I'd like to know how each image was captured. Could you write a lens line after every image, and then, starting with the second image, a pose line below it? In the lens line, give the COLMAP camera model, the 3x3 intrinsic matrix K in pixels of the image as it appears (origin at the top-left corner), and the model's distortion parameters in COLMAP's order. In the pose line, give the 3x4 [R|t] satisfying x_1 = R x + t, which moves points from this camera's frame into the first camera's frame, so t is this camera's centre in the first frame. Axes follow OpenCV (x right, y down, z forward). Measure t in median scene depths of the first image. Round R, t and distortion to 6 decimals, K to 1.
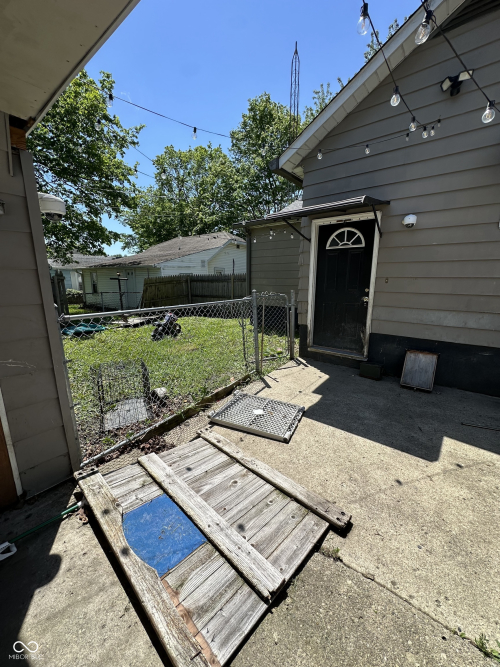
lens RADIAL K [[265.6, 0, 250.9], [0, 265.6, 333.6], [0, 0, 1]] dist [-0.005748, 0.000605]
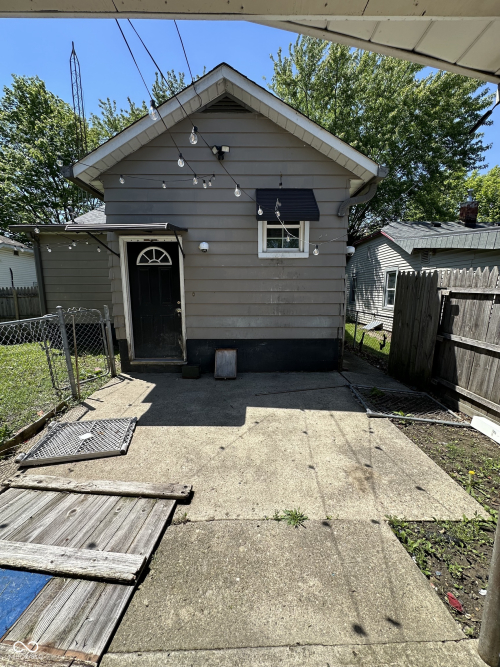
lens RADIAL K [[265.6, 0, 248.9], [0, 265.6, 337.3], [0, 0, 1]] dist [-0.005748, 0.000605]
pose [[0.785905, -0.108746, 0.608710, -0.046486], [0.130657, 0.991392, 0.008421, 0.017515], [-0.604386, 0.072914, 0.793348, -0.098378]]
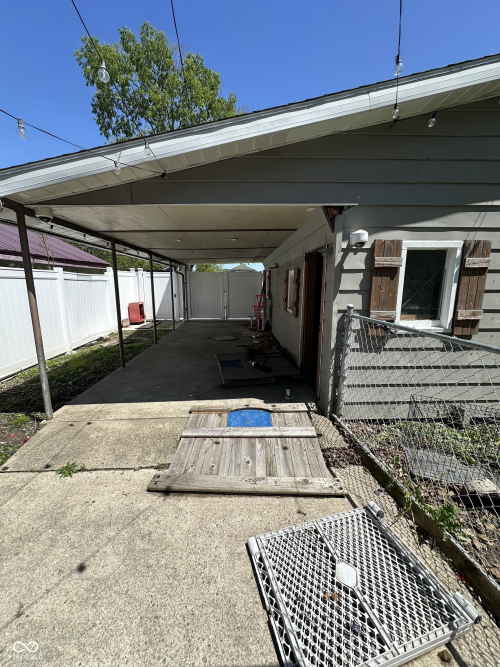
lens RADIAL K [[265.6, 0, 248.4], [0, 265.6, 333.4], [0, 0, 1]] dist [-0.005748, 0.000605]
pose [[-0.760871, 0.109765, -0.639552, 0.387496], [-0.136732, 0.936341, 0.323372, -0.214266], [0.634334, 0.333492, -0.697426, 1.011538]]
